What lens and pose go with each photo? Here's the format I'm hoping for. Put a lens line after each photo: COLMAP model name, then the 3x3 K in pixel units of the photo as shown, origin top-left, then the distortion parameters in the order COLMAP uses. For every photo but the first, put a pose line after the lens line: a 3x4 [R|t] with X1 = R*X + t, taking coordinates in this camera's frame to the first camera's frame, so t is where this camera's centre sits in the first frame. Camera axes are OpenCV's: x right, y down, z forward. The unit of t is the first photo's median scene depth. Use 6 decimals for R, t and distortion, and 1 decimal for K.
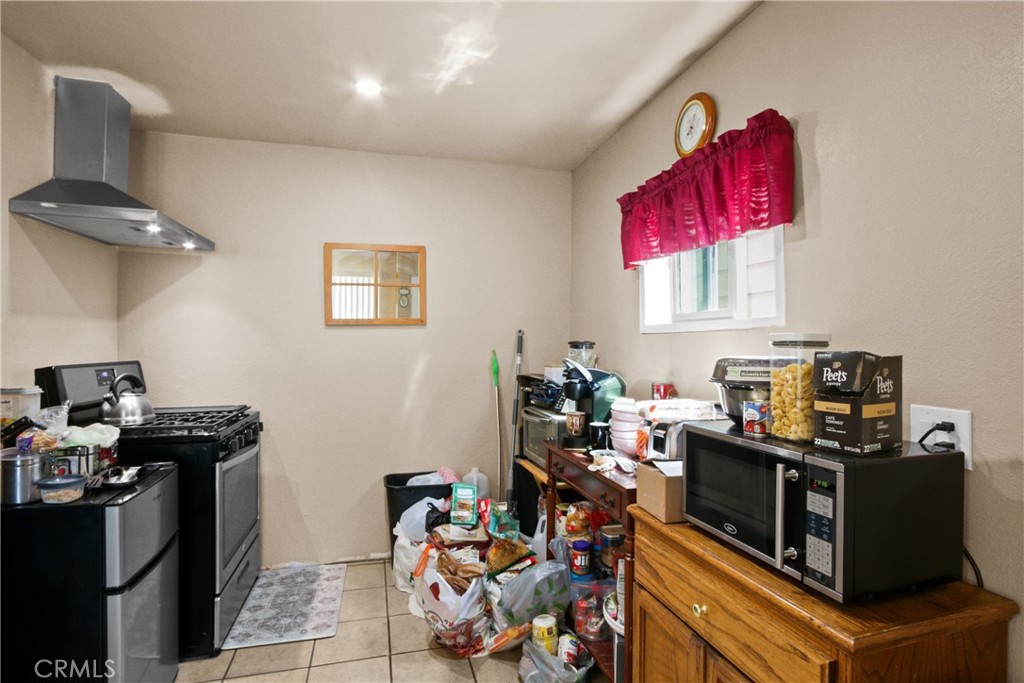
lens RADIAL K [[506.8, 0, 512.0], [0, 506.8, 341.5], [0, 0, 1]] dist [-0.015878, 0.001910]
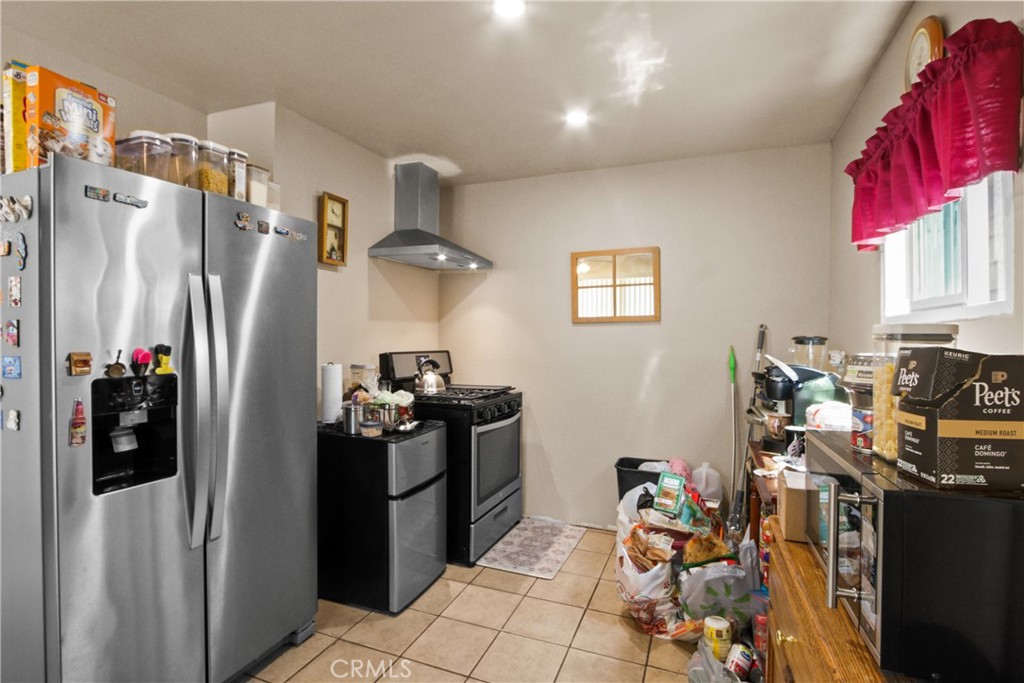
lens RADIAL K [[477.2, 0, 512.0], [0, 477.2, 341.5], [0, 0, 1]] dist [-0.015060, 0.001333]
pose [[0.805535, 0.005277, -0.592524, 0.247877], [-0.000445, 0.999965, 0.008301, 0.002345], [0.592548, -0.006424, 0.805510, 0.026367]]
